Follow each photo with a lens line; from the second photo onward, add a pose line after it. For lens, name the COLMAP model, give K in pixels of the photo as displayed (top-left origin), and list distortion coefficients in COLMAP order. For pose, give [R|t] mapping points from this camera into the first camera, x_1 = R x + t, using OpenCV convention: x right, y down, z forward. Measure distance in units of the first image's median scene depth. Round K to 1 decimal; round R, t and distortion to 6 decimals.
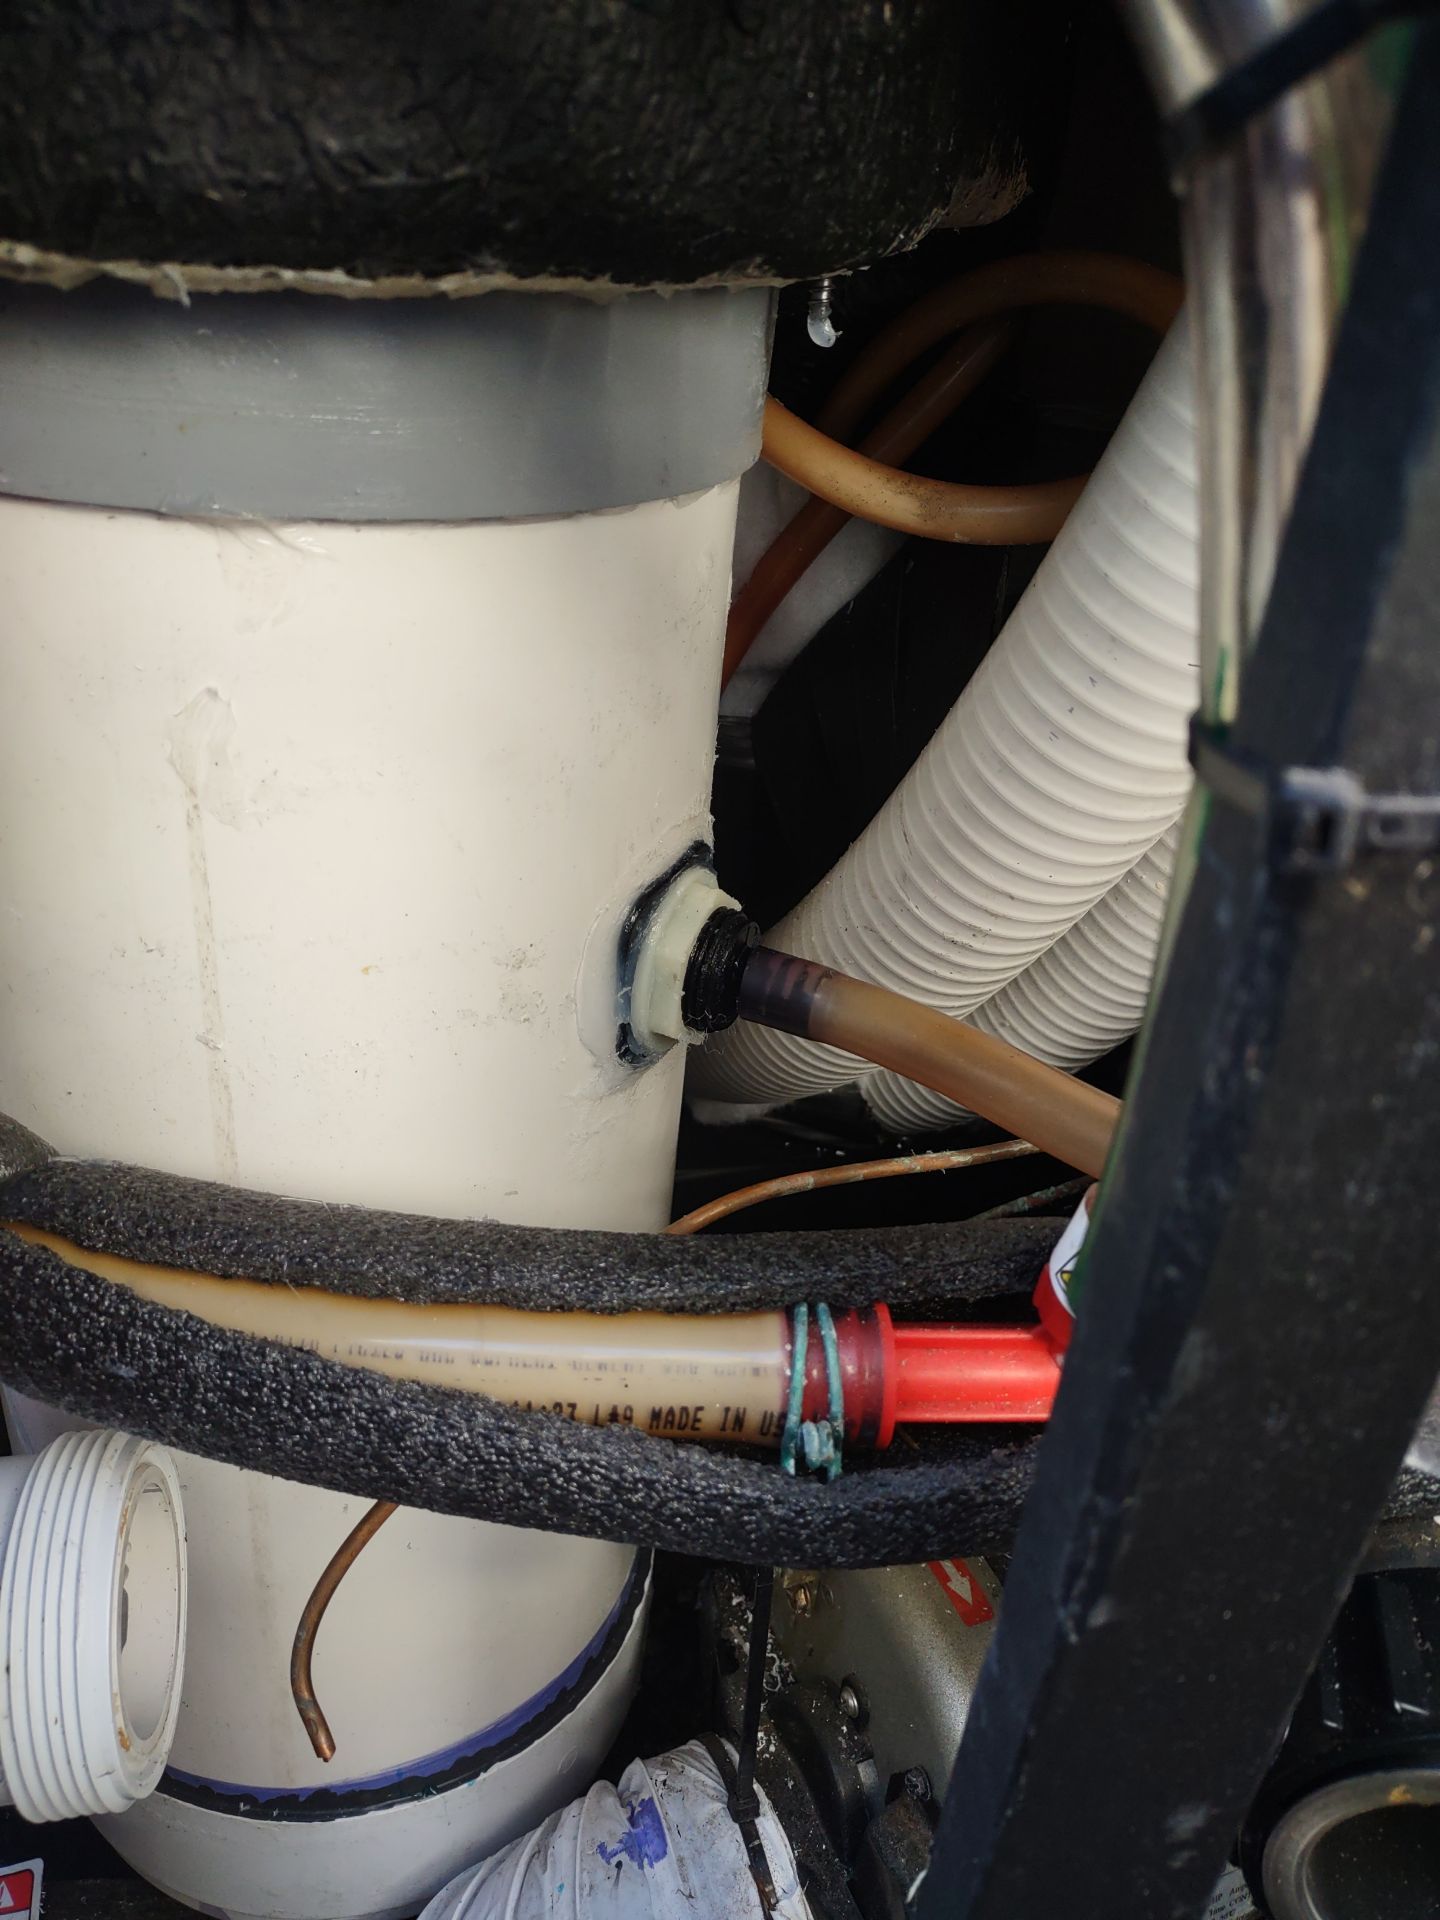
lens RADIAL K [[1532.5, 0, 720.0], [0, 1532.5, 960.0], [0, 0, 1]] dist [-0.061305, 0.158320]
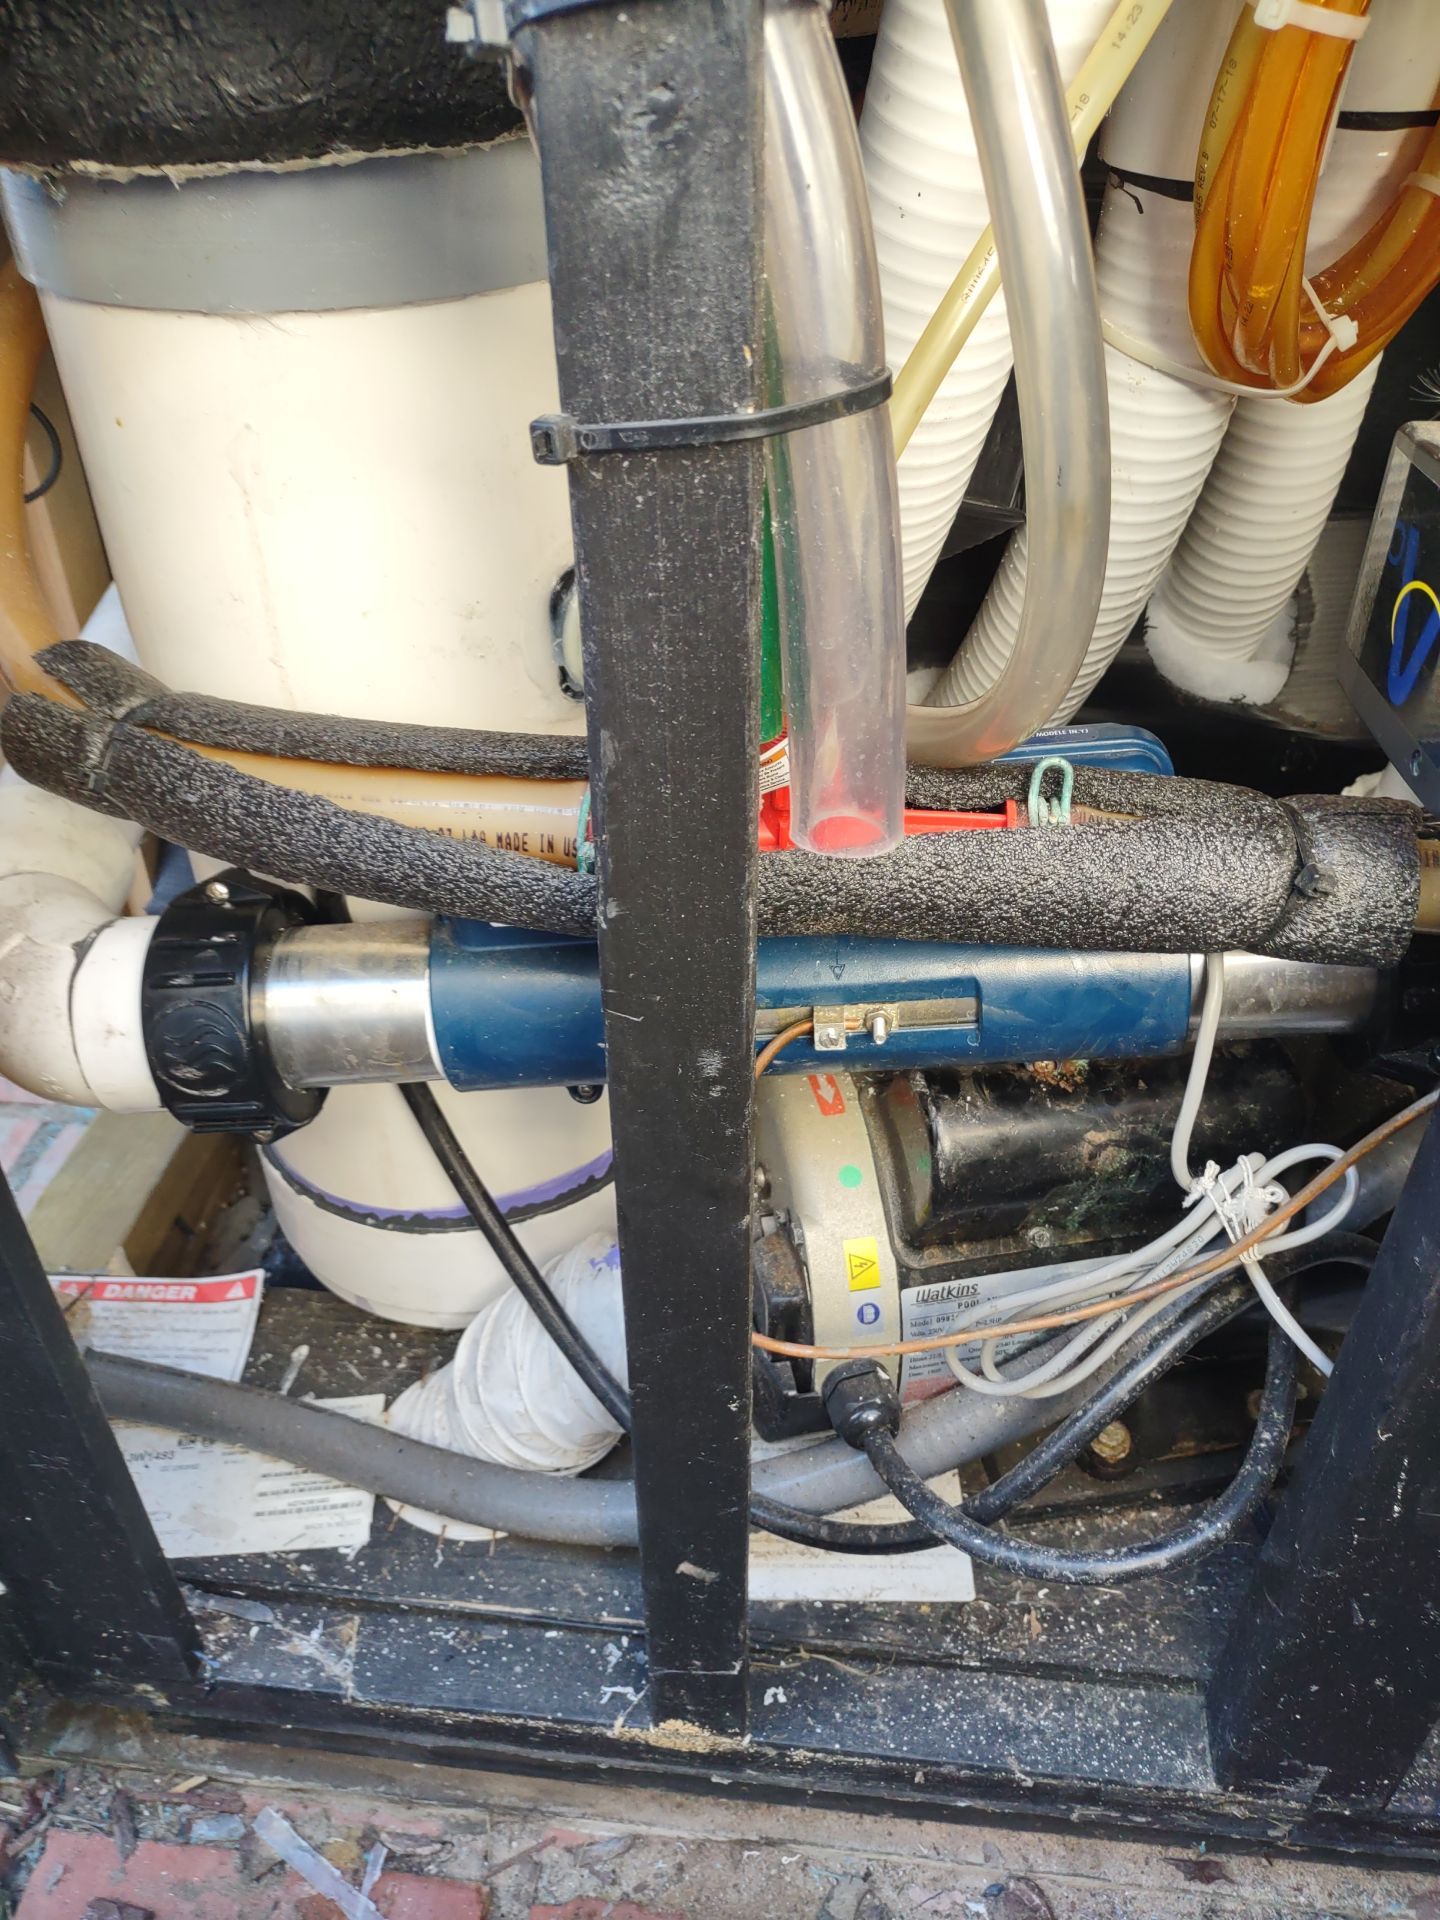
lens RADIAL K [[1532.5, 0, 720.0], [0, 1532.5, 960.0], [0, 0, 1]] dist [-0.061305, 0.158320]
pose [[0.986276, -0.008225, -0.164902, 0.569034], [0.028187, 0.992484, 0.119082, 0.272623], [0.162683, -0.122095, 0.979095, -0.767441]]
